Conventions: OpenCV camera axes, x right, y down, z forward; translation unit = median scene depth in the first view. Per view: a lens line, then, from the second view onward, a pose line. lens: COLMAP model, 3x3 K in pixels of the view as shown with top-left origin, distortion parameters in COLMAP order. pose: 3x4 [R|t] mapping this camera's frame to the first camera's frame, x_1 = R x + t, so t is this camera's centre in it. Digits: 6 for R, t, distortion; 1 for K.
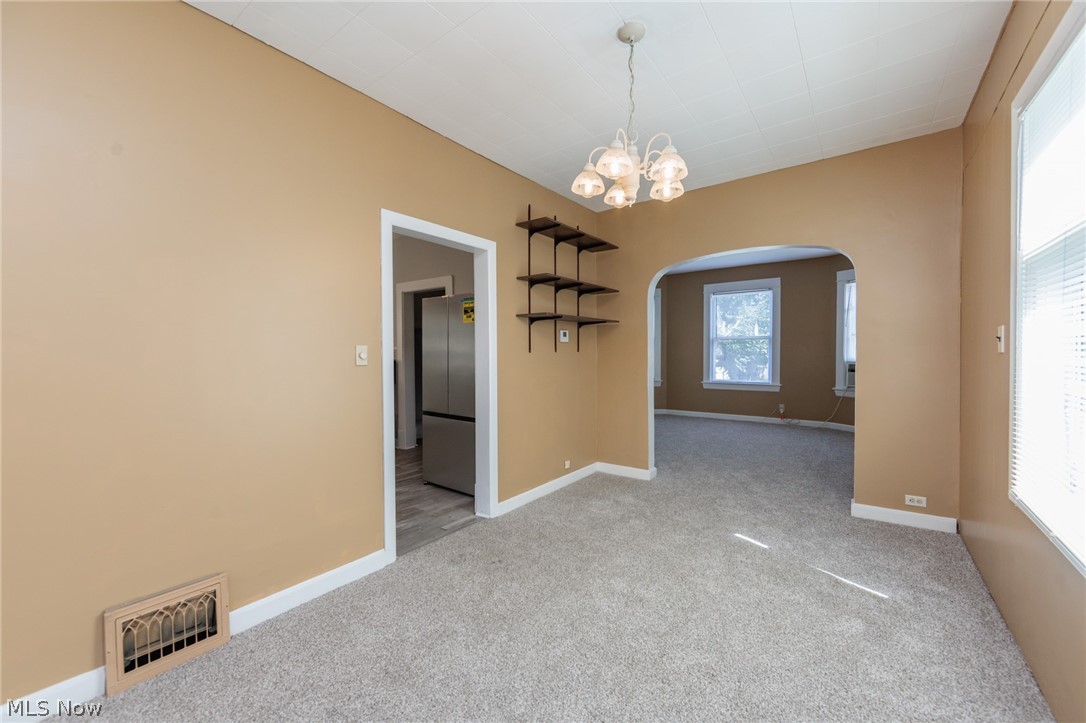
lens RADIAL K [[422.9, 0, 549.3], [0, 422.9, 366.8], [0, 0, 1]] dist [-0.003391, -0.000596]
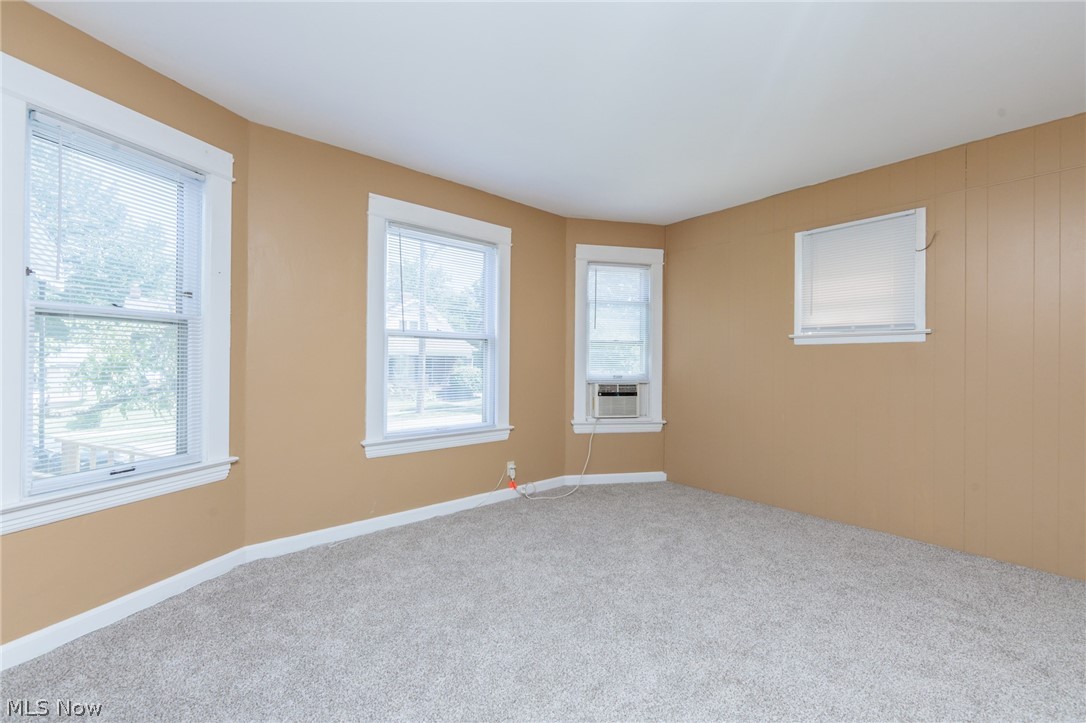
lens RADIAL K [[422.9, 0, 539.7], [0, 422.9, 361.5], [0, 0, 1]] dist [-0.003391, -0.000596]
pose [[0.226798, 0.008870, 0.973902, 0.054729], [0.025116, 0.999573, -0.014952, -0.067659], [-0.973618, 0.027851, 0.226478, 1.788440]]
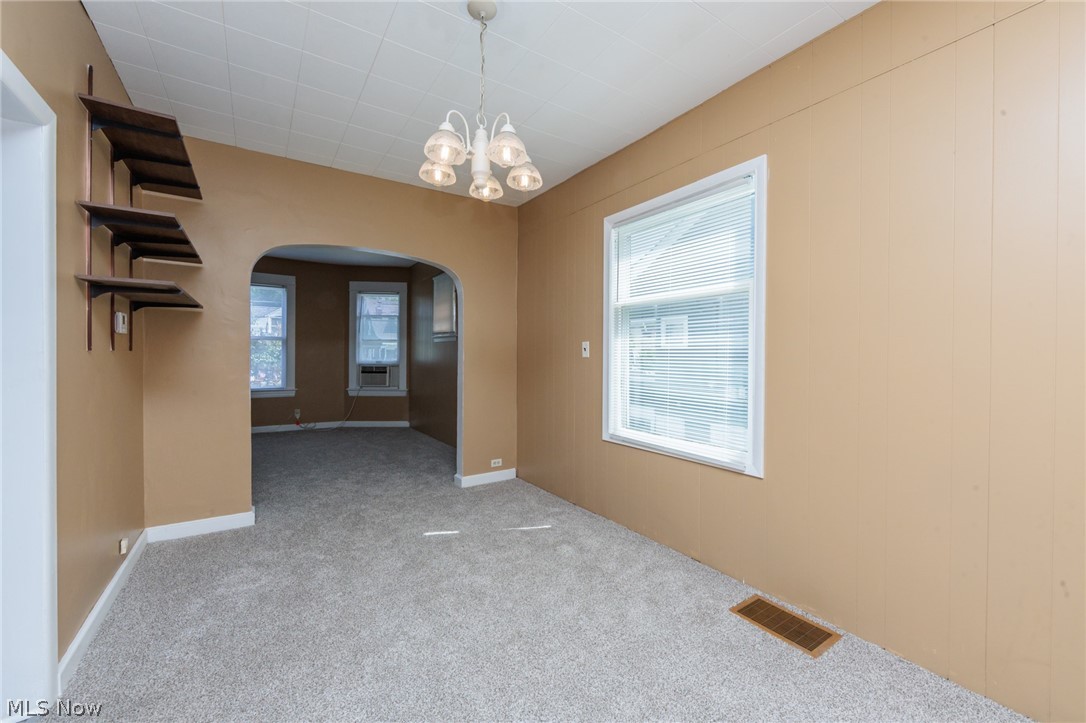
lens RADIAL K [[422.9, 0, 553.4], [0, 422.9, 360.5], [0, 0, 1]] dist [-0.003391, -0.000596]
pose [[0.348876, 0.000386, 0.937169, -0.305641], [0.019173, 0.999788, -0.007549, -0.006618], [-0.936973, 0.020602, 0.348794, 0.259598]]
